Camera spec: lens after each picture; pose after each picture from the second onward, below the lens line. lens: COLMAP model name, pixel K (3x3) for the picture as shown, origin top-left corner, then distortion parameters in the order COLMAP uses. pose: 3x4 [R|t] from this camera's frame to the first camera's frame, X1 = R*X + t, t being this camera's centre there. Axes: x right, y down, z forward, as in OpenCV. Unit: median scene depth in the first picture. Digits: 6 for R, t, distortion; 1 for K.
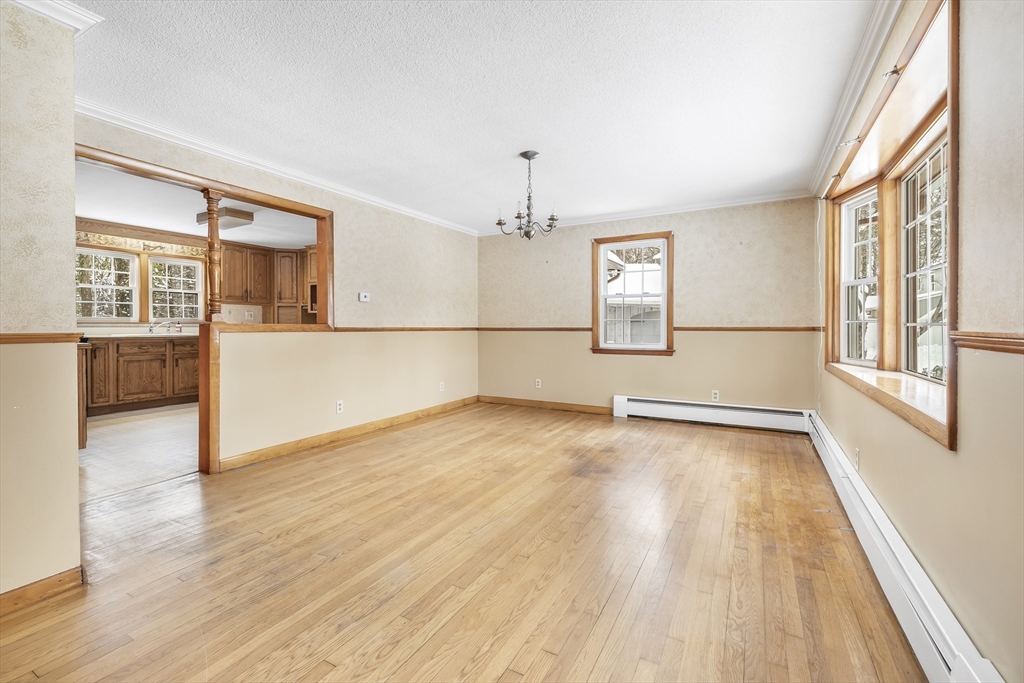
lens RADIAL K [[437.4, 0, 508.6], [0, 437.4, 334.0], [0, 0, 1]] dist [-0.000005, 0.000822]
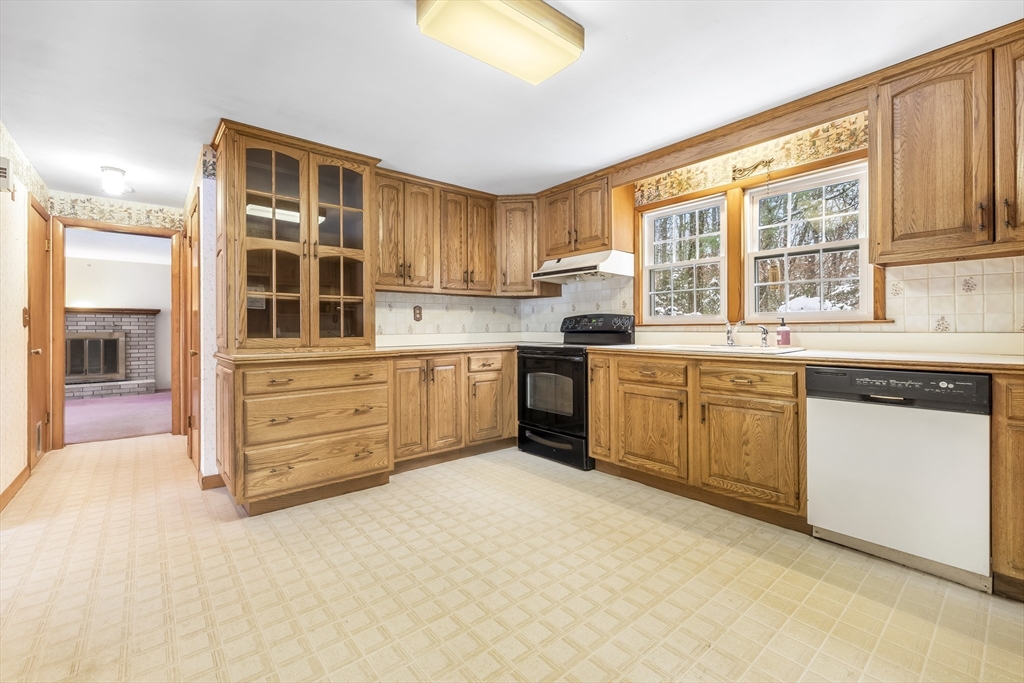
lens RADIAL K [[437.4, 0, 497.7], [0, 437.4, 329.9], [0, 0, 1]] dist [-0.000005, 0.000822]
pose [[-0.373015, 0.002840, -0.927821, -0.262412], [-0.014768, 0.999850, 0.008998, -0.019303], [0.927708, 0.017059, -0.372917, 0.944844]]
